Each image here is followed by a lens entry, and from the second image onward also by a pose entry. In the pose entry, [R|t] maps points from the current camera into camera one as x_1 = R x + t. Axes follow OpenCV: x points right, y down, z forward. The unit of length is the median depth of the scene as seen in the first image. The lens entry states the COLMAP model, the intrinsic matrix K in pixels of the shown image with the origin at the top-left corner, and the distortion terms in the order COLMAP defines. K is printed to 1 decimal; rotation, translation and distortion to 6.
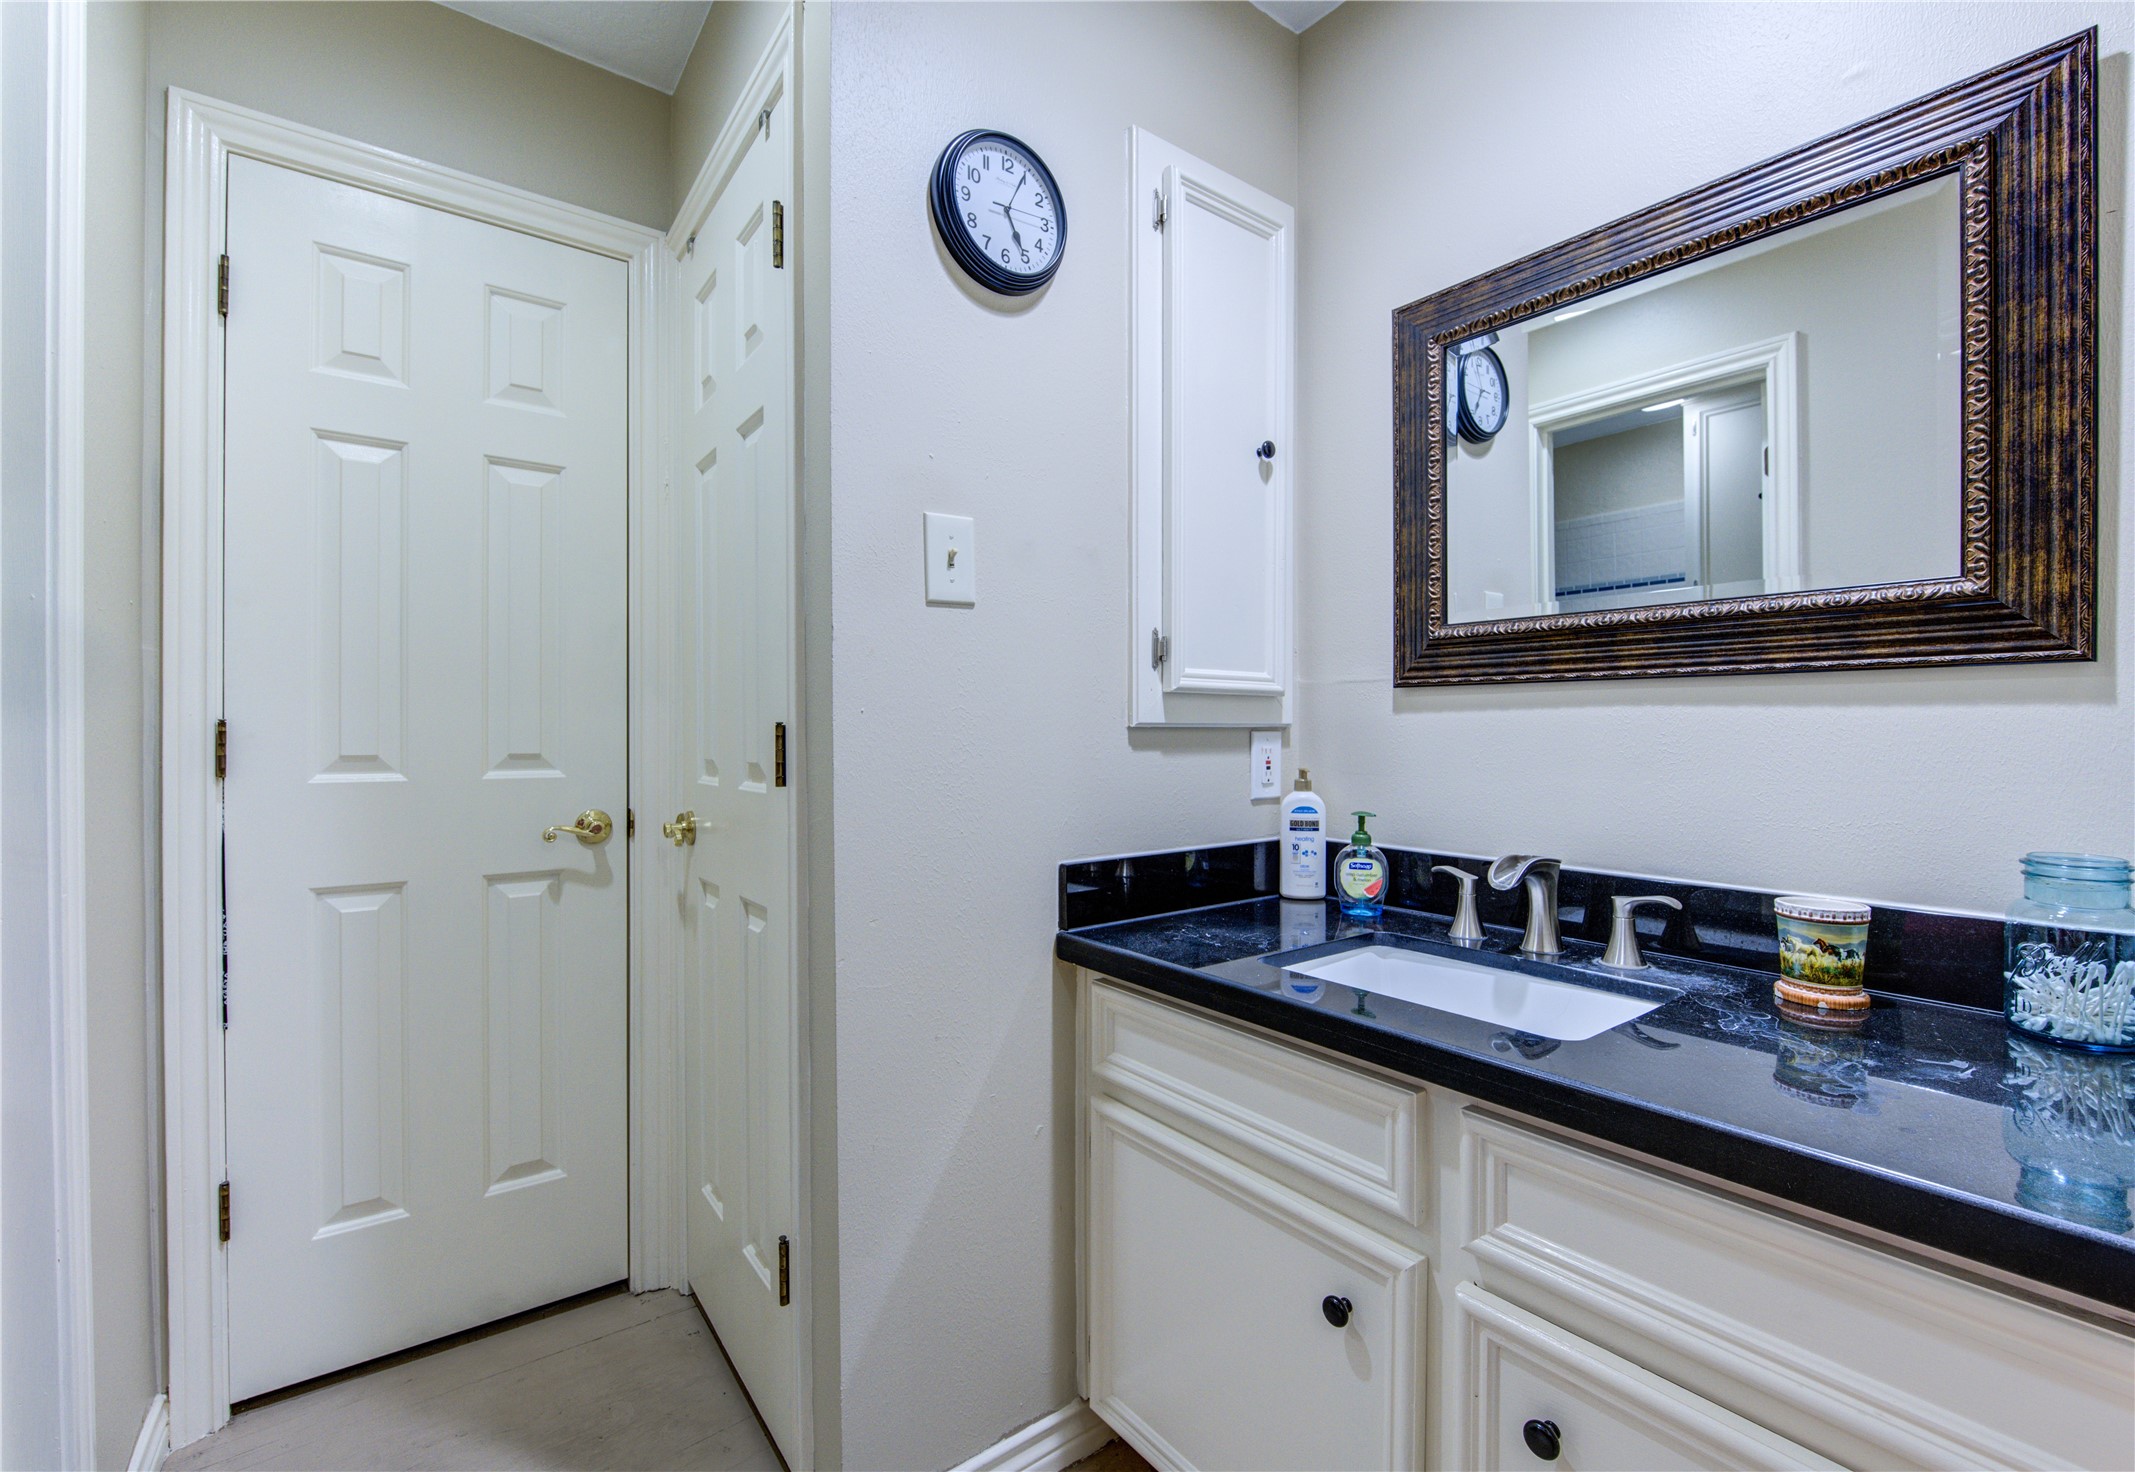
lens RADIAL K [[929.2, 0, 1066.3], [0, 929.2, 736.4], [0, 0, 1]] dist [-0.009182, -0.000315]
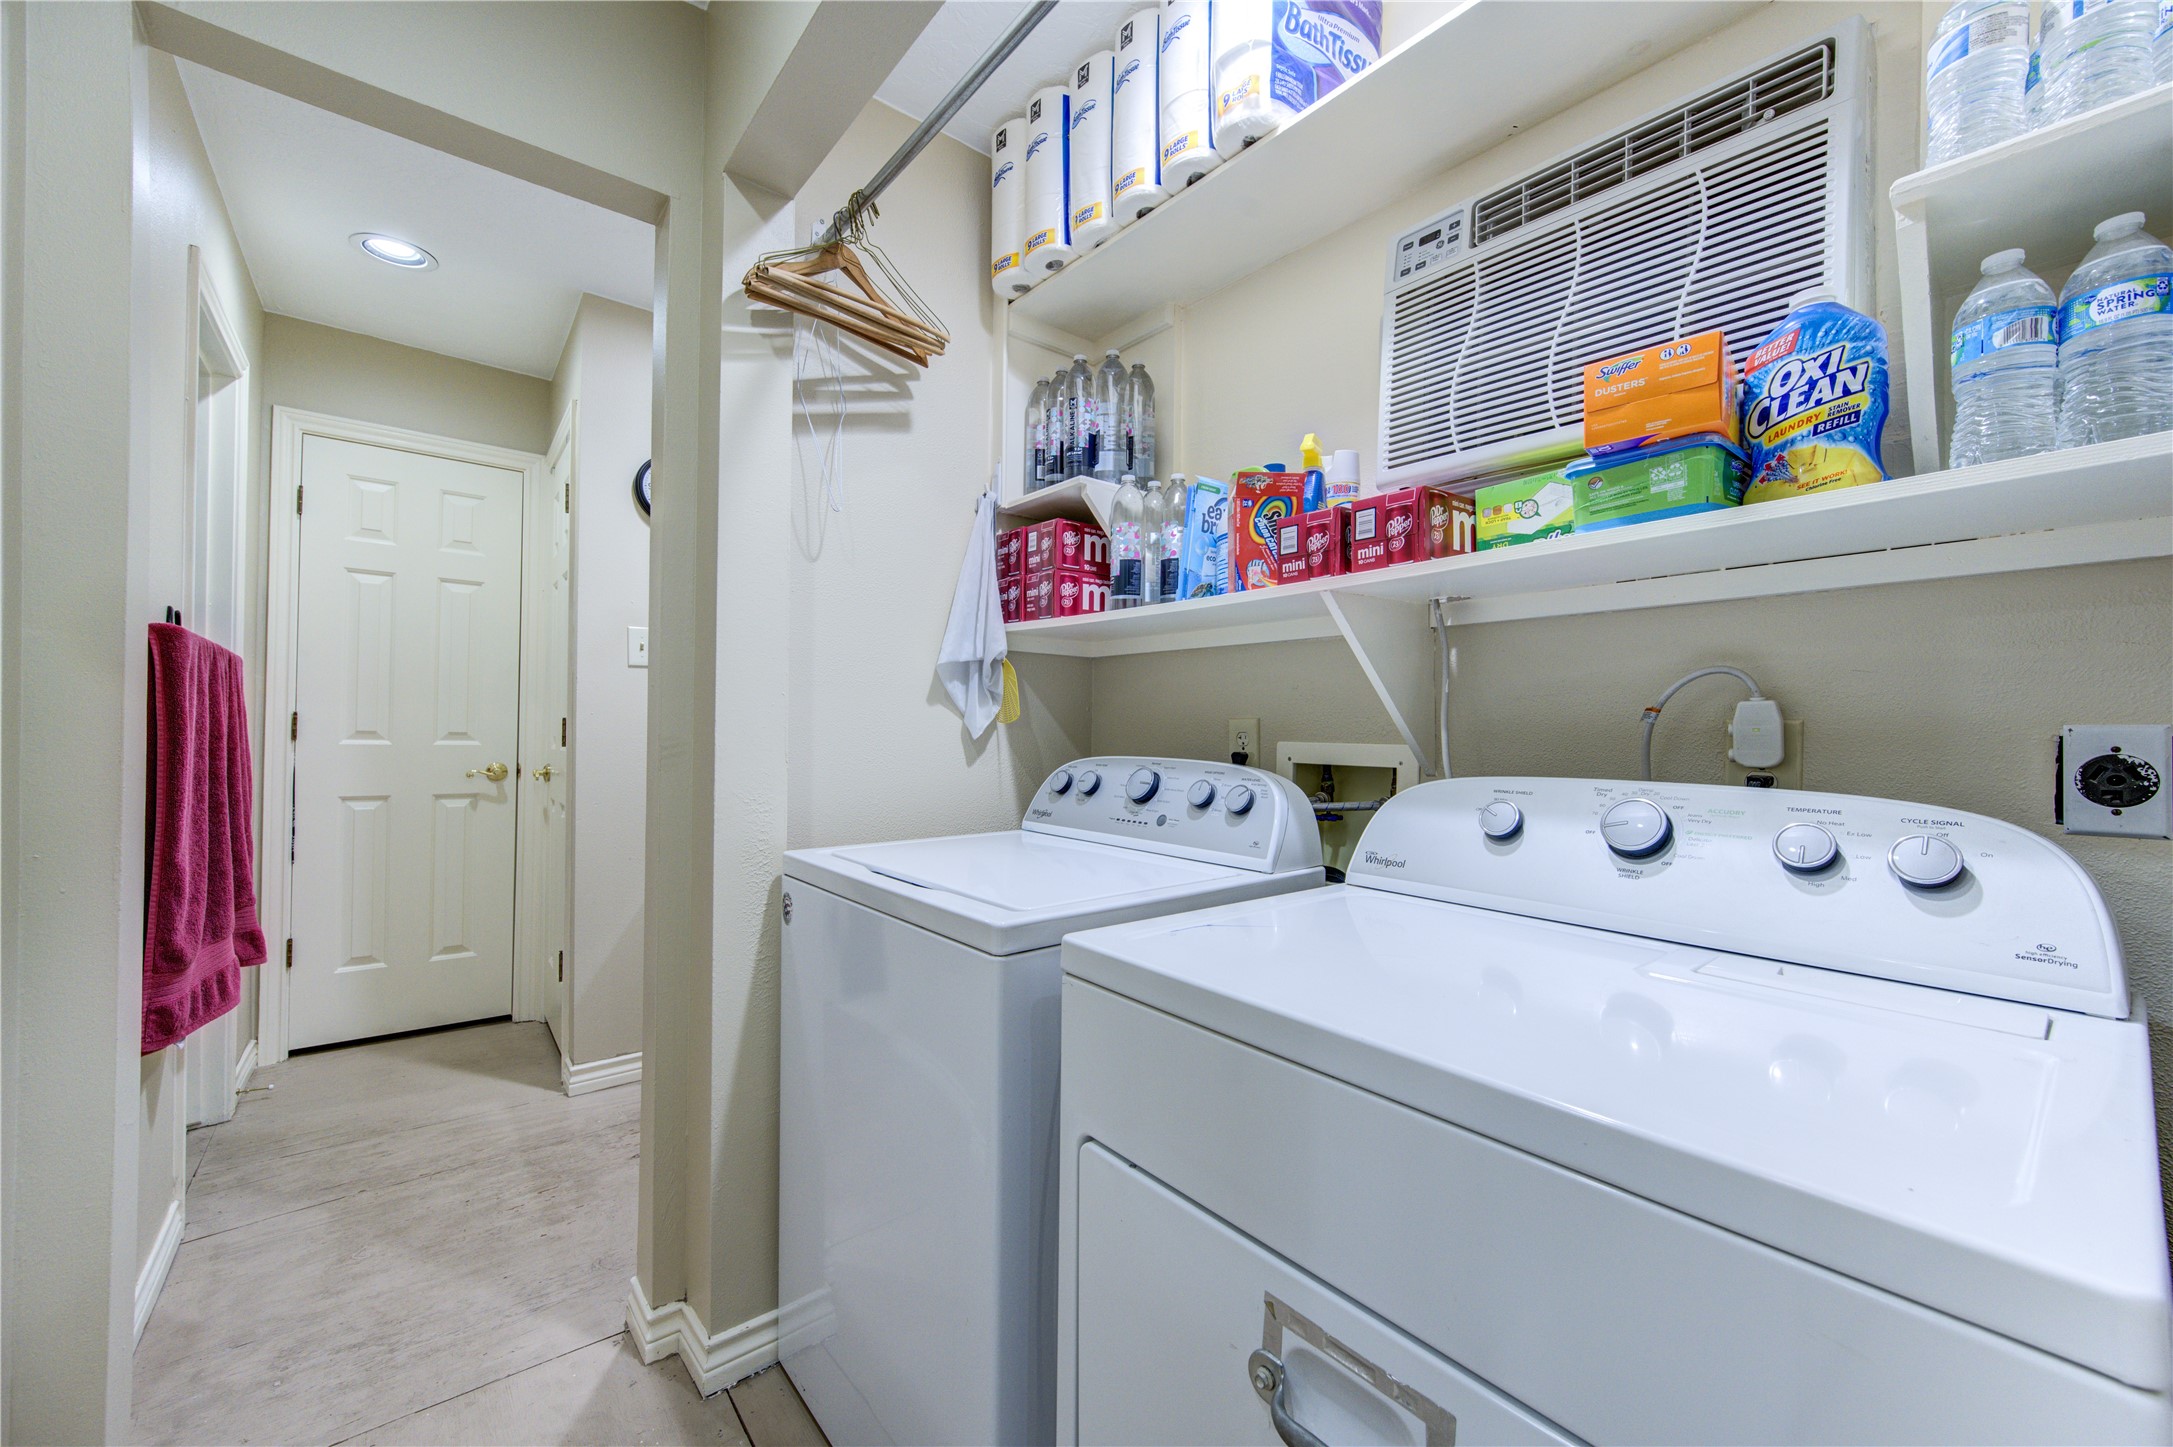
lens RADIAL K [[845.3, 0, 1105.9], [0, 845.3, 732.5], [0, 0, 1]] dist [-0.000200, -0.000228]
pose [[0.998290, 0.015891, 0.056250, 0.238331], [-0.015418, 0.999842, -0.008833, 0.005074], [-0.056381, 0.007951, 0.998378, -0.298987]]
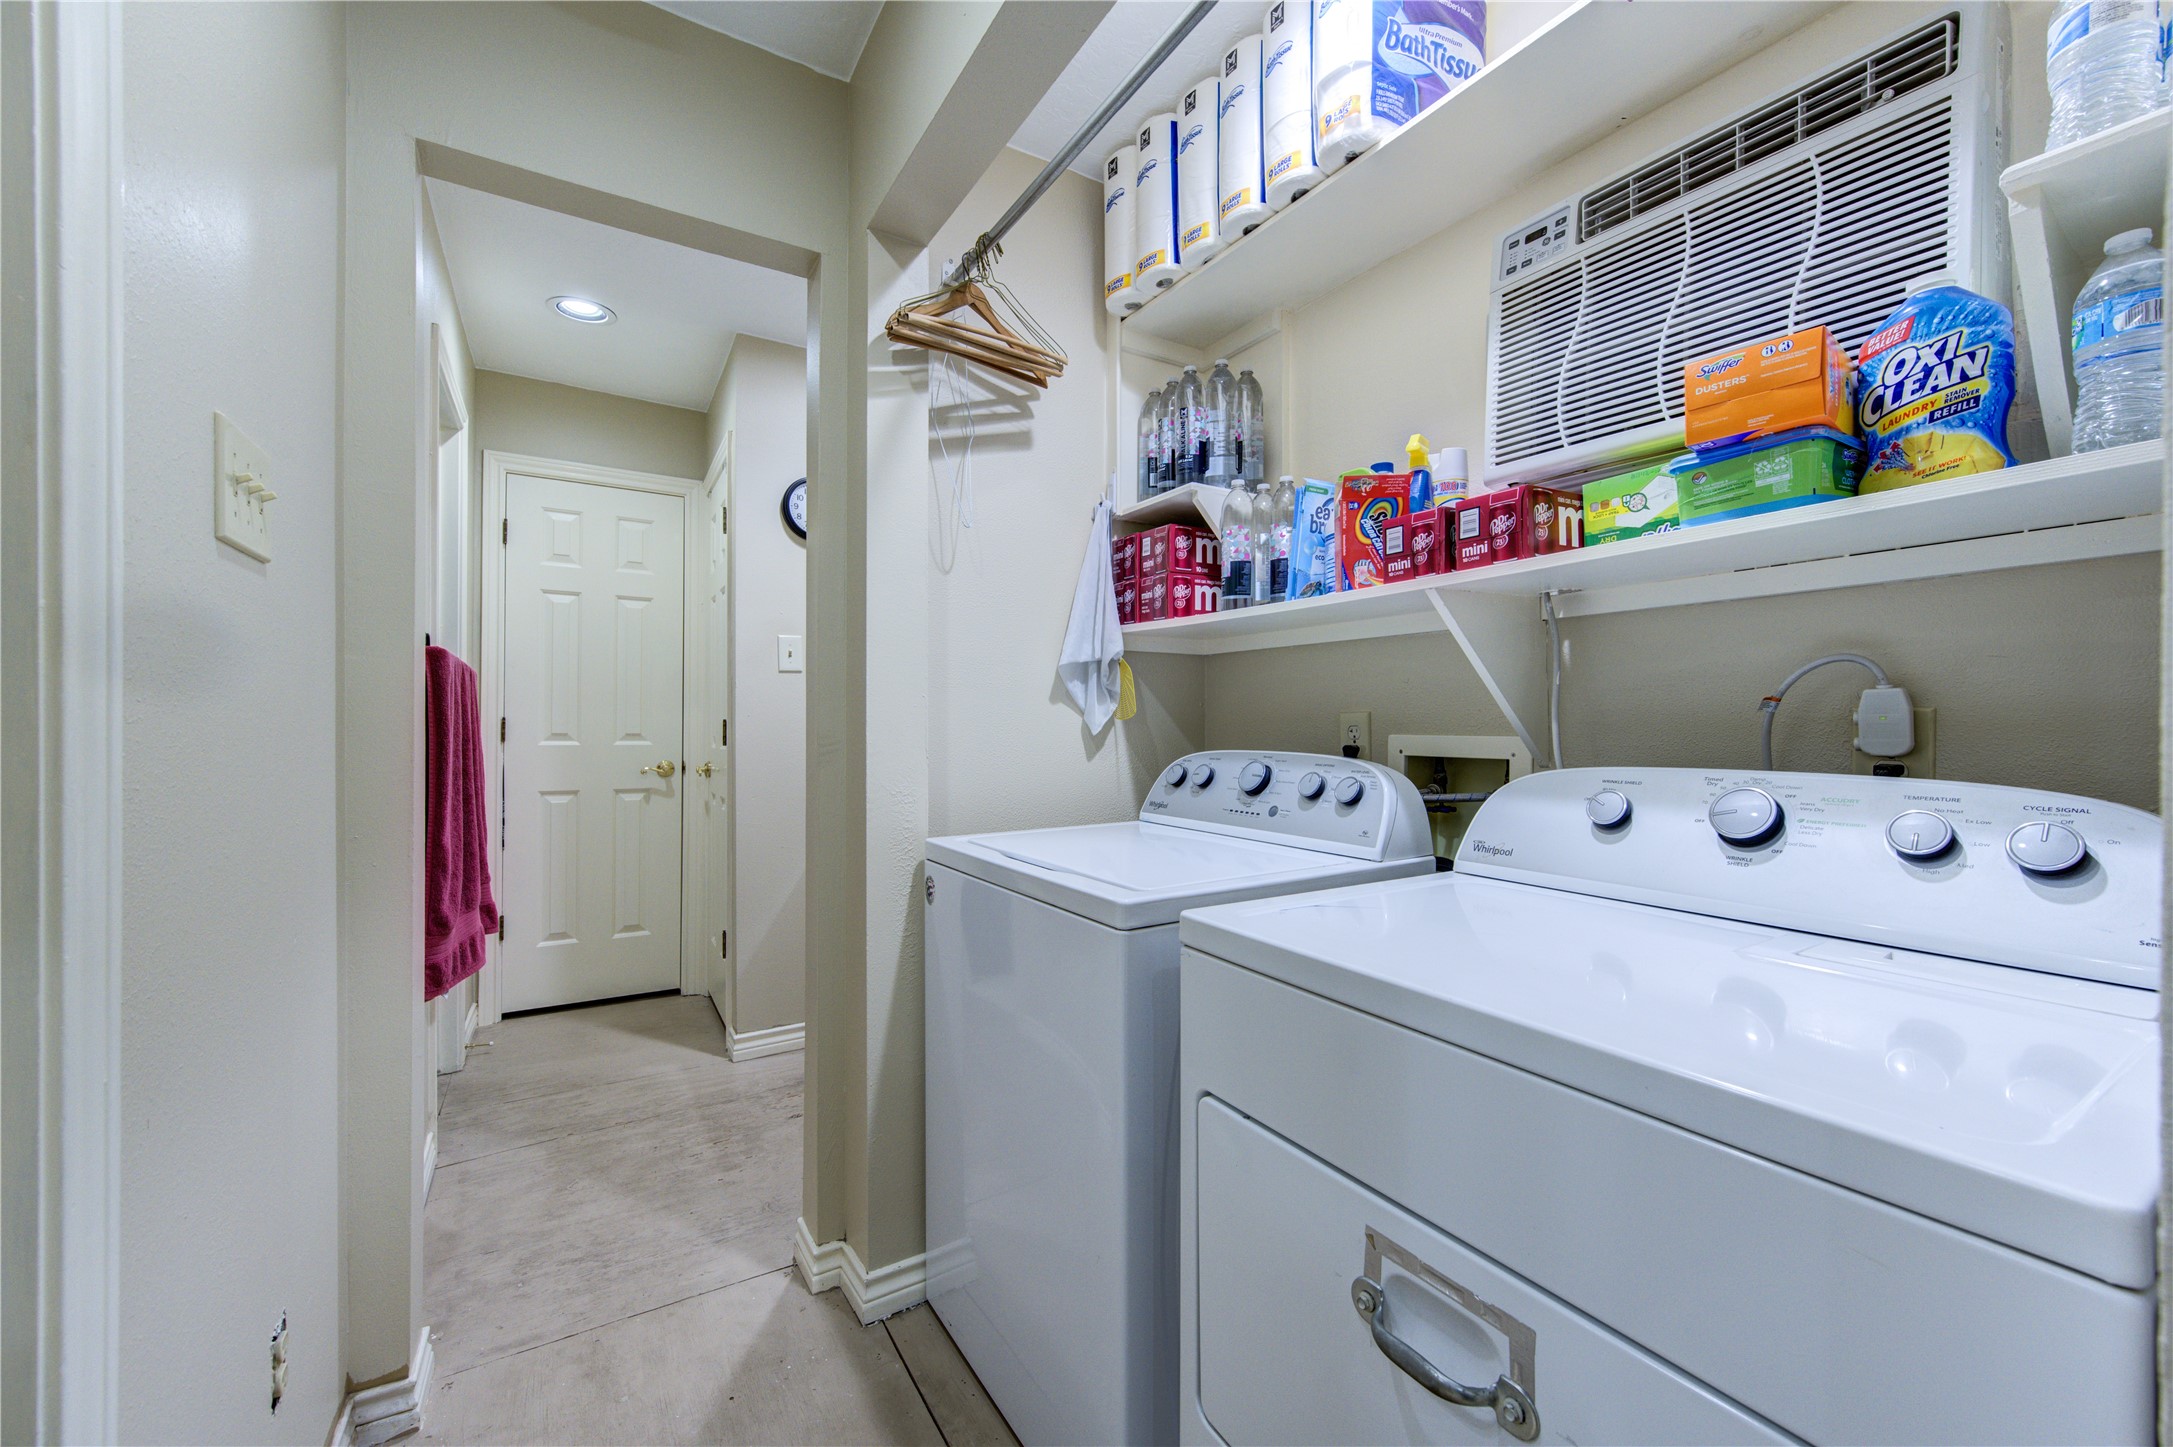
lens RADIAL K [[855.9, 0, 1107.4], [0, 855.9, 728.6], [0, 0, 1]] dist [0.001945, -0.000140]
pose [[0.997202, 0.004550, -0.074617, 0.237540], [-0.005005, 0.999970, -0.005912, 0.004890], [0.074588, 0.006269, 0.997195, -0.323201]]
